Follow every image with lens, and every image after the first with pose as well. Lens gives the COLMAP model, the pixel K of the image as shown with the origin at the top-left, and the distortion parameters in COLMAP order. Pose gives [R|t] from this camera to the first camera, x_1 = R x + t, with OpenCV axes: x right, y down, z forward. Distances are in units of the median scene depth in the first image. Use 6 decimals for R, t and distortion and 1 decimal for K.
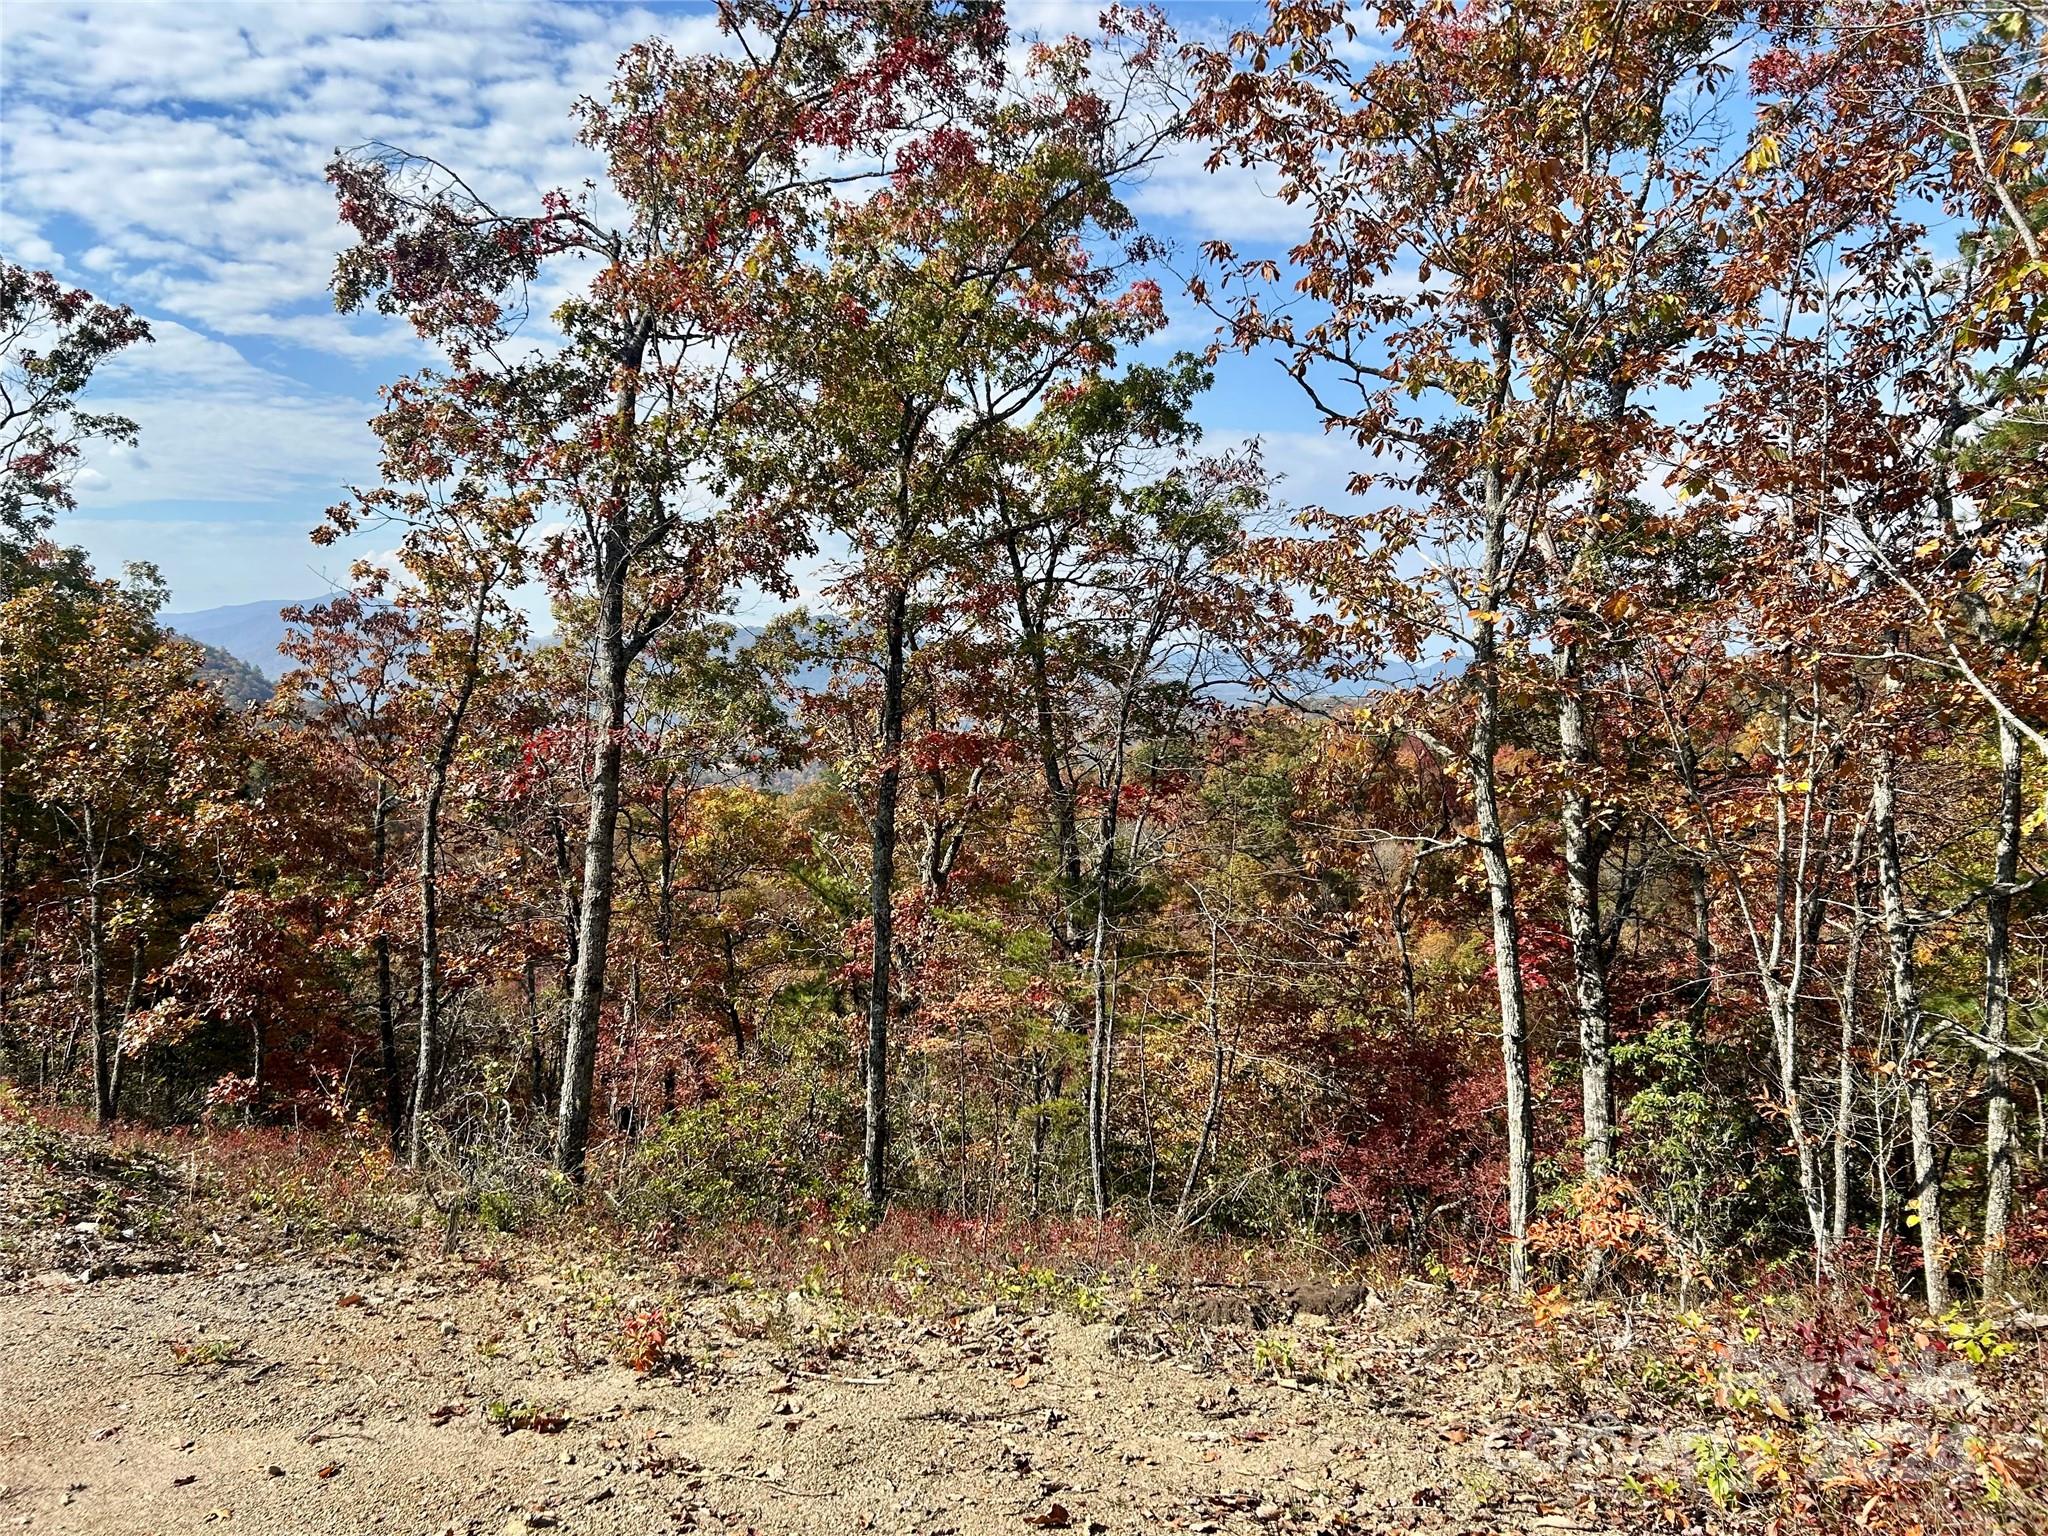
lens RADIAL K [[1537.4, 0, 1038.5], [0, 1537.4, 769.7], [0, 0, 1]] dist [0.057901, -0.061137]
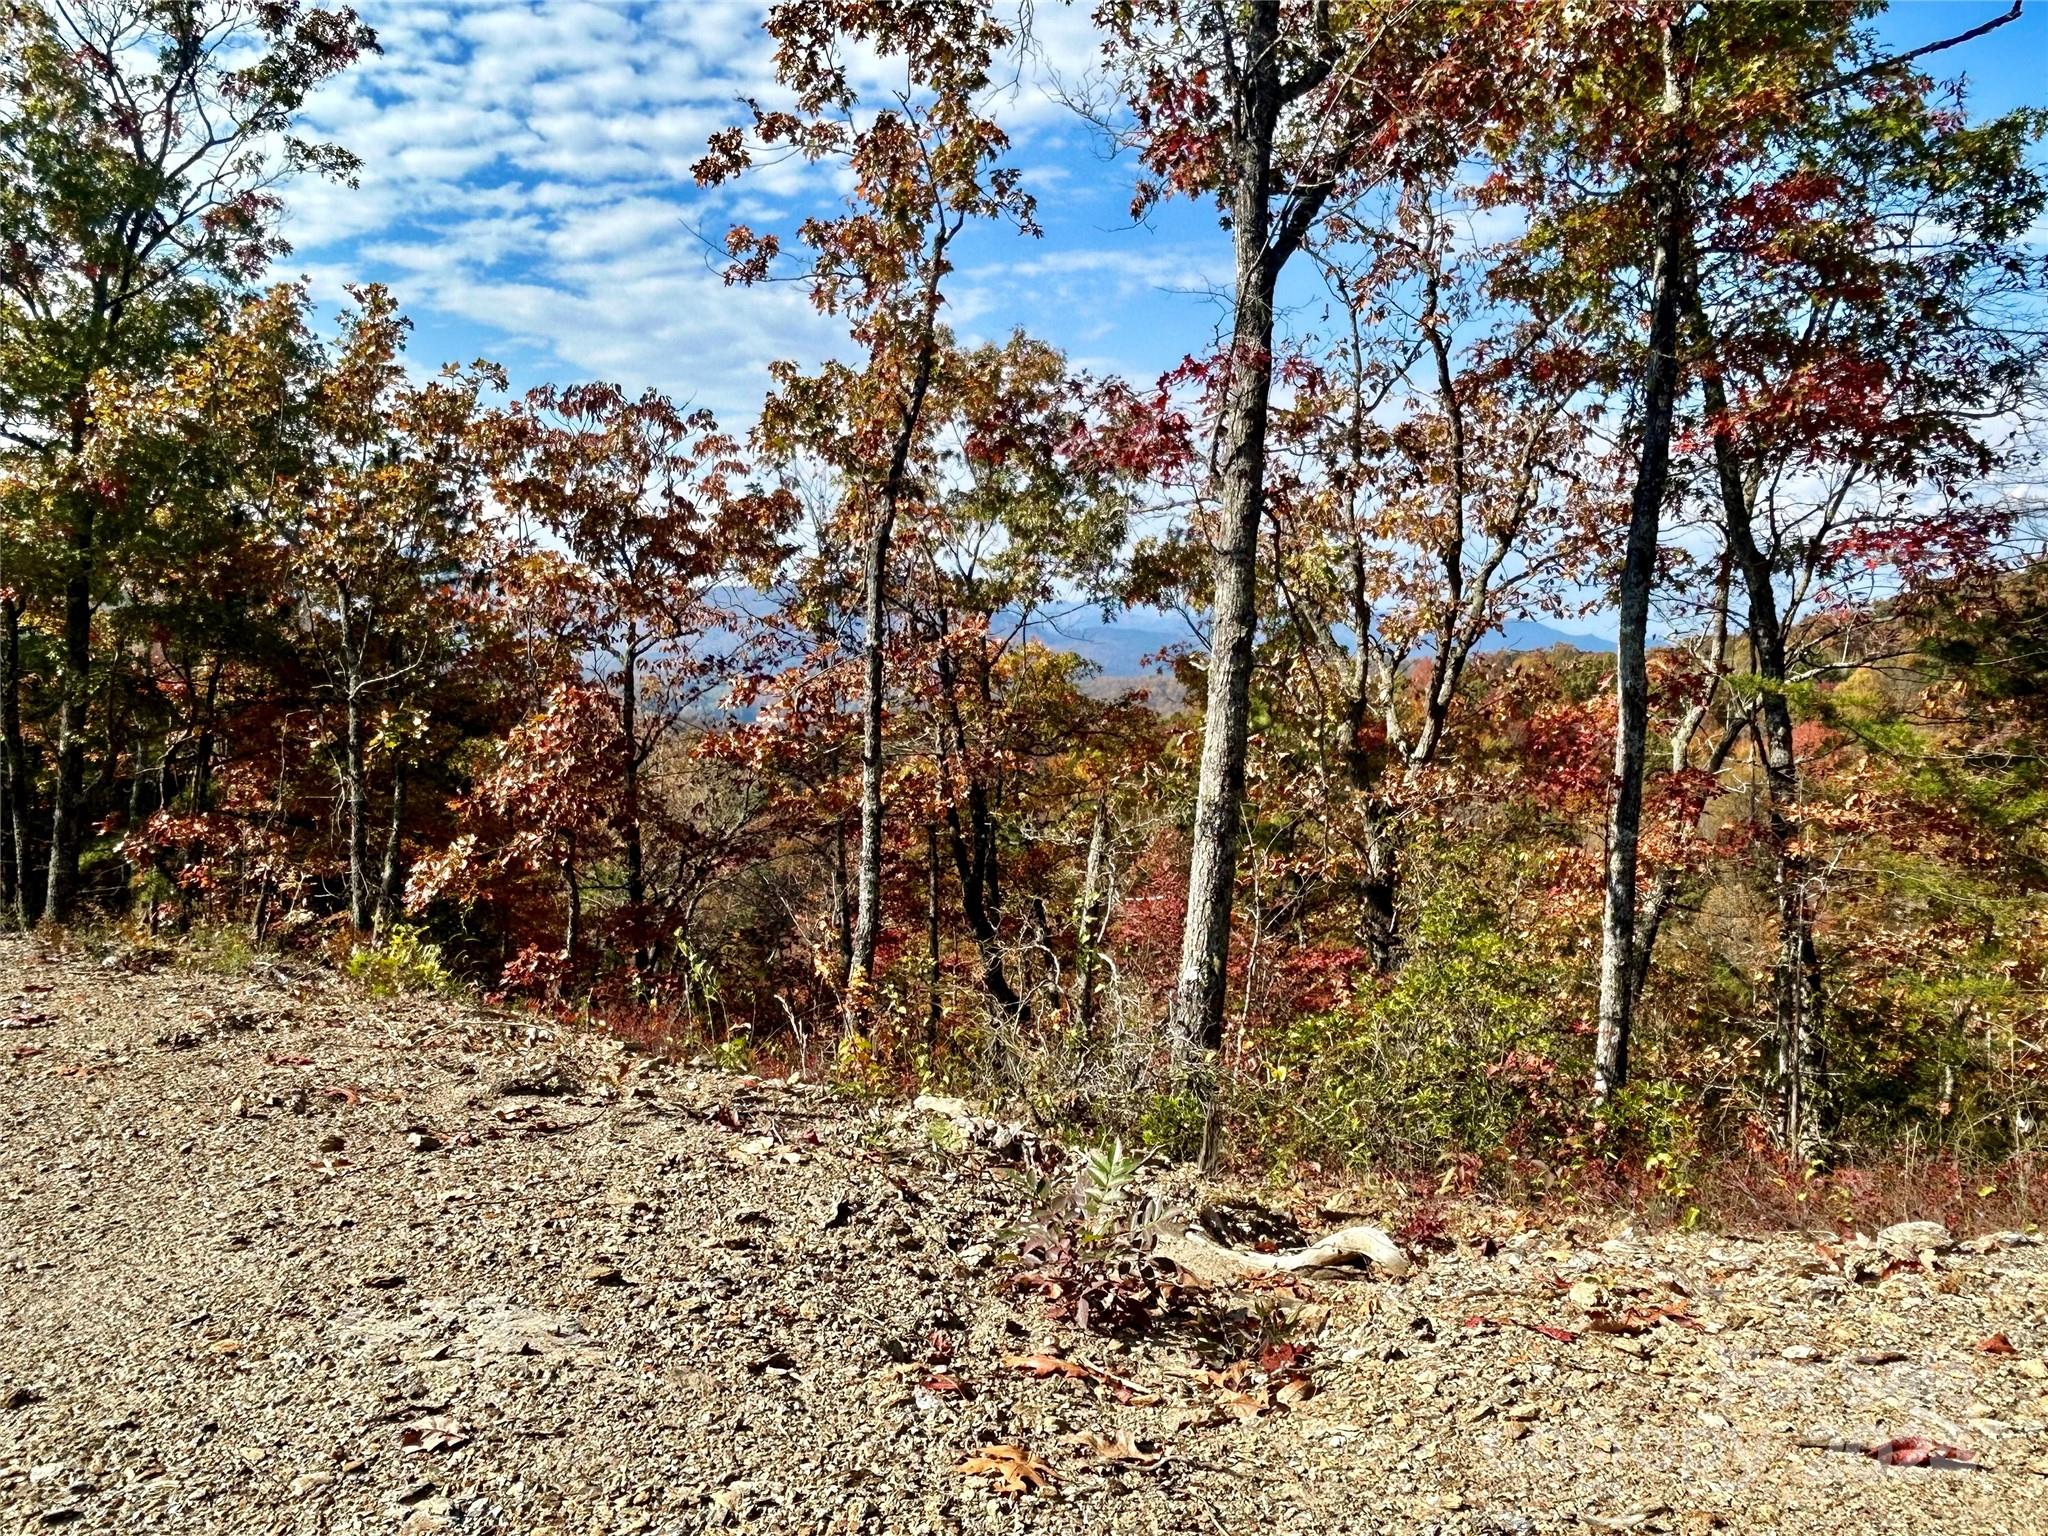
lens RADIAL K [[1542.6, 0, 1022.3], [0, 1542.6, 748.1], [0, 0, 1]] dist [-0.005357, -0.001294]
pose [[0.999073, 0.012935, -0.041059, -0.298482], [-0.012327, 0.999811, 0.015037, 0.101726], [0.041246, -0.014517, 0.999044, 0.318887]]
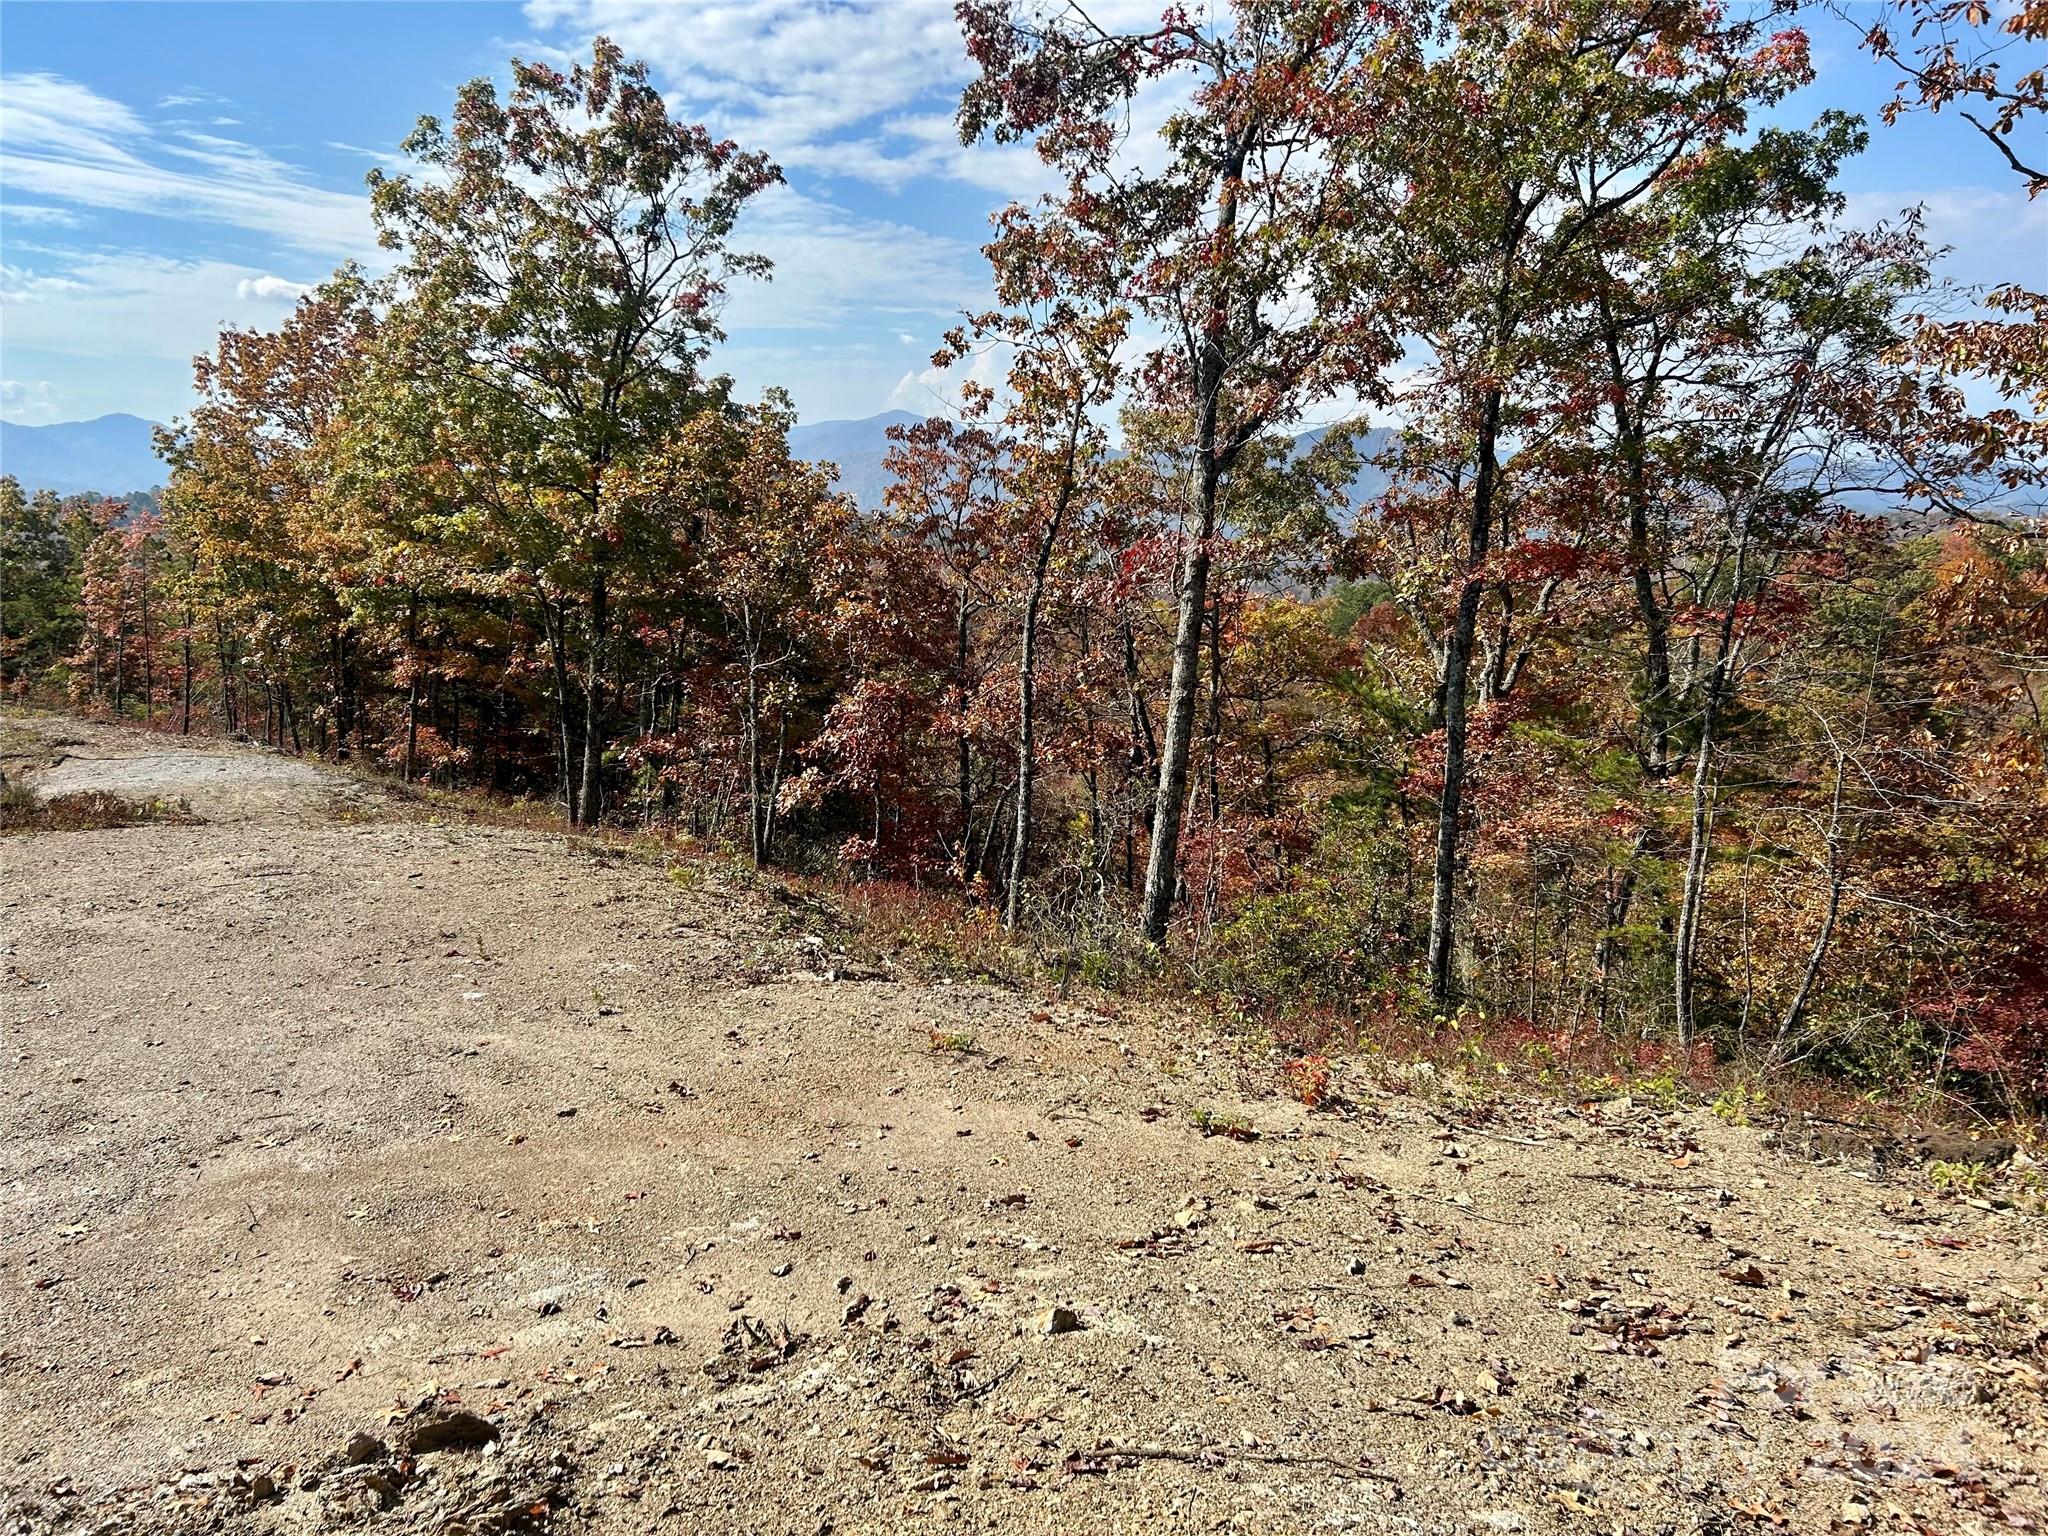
lens RADIAL K [[1537.4, 0, 1006.0], [0, 1537.4, 761.8], [0, 0, 1]] dist [0.057901, -0.061137]
pose [[0.940179, 0.057319, -0.335823, -0.035498], [-0.018450, 0.992865, 0.117810, 0.003308], [0.340180, -0.104567, 0.934529, -0.037616]]
